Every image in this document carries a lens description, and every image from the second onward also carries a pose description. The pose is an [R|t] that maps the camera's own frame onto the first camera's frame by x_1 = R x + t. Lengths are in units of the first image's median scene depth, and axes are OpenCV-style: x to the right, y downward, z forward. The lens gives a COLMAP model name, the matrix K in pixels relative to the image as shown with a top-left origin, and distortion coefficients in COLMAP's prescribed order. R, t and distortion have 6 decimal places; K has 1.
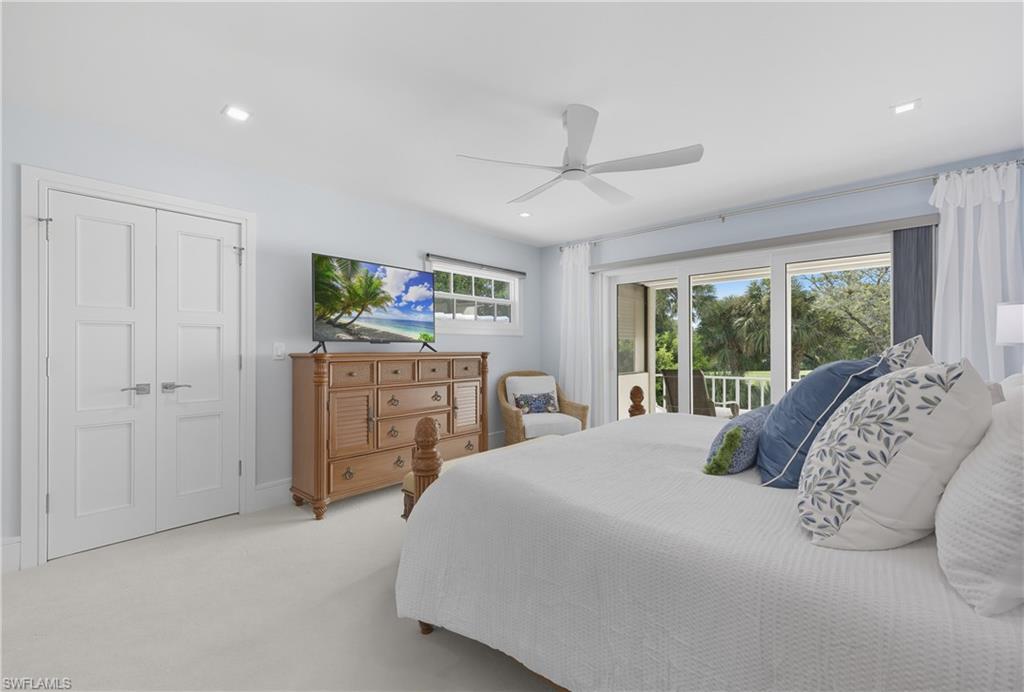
lens RADIAL K [[427.4, 0, 511.0], [0, 427.4, 349.2], [0, 0, 1]] dist [0.009206, -0.001944]
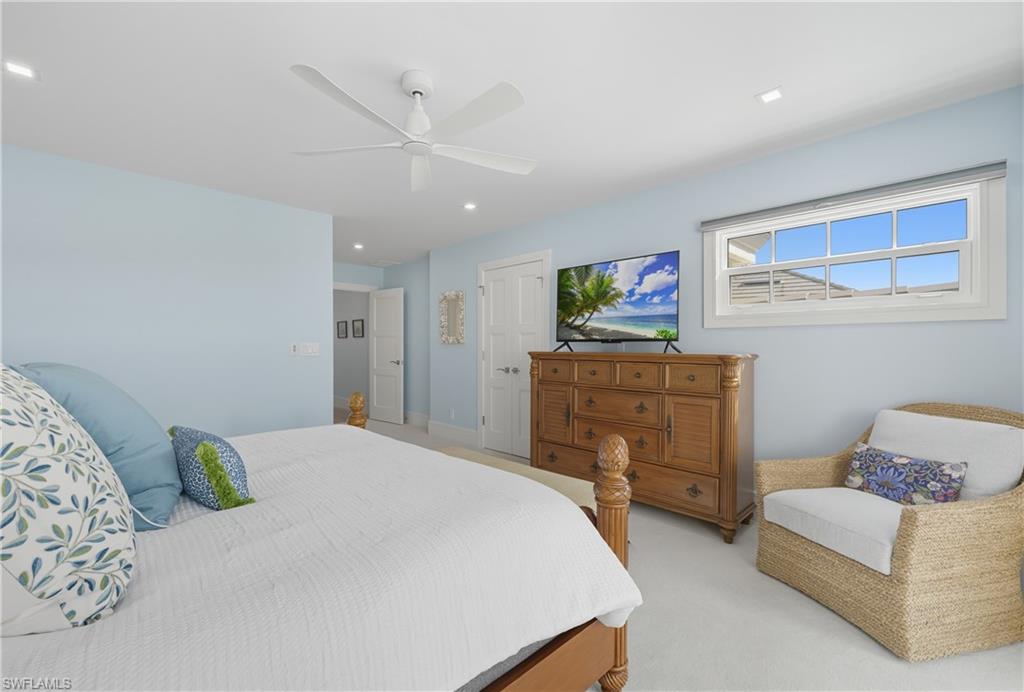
lens RADIAL K [[427.4, 0, 508.4], [0, 427.4, 340.7], [0, 0, 1]] dist [0.009206, -0.001944]
pose [[-0.063933, -0.011326, -0.997890, 0.681903], [-0.003883, 0.999931, -0.011101, -0.007081], [0.997947, 0.003165, -0.063973, 0.844400]]
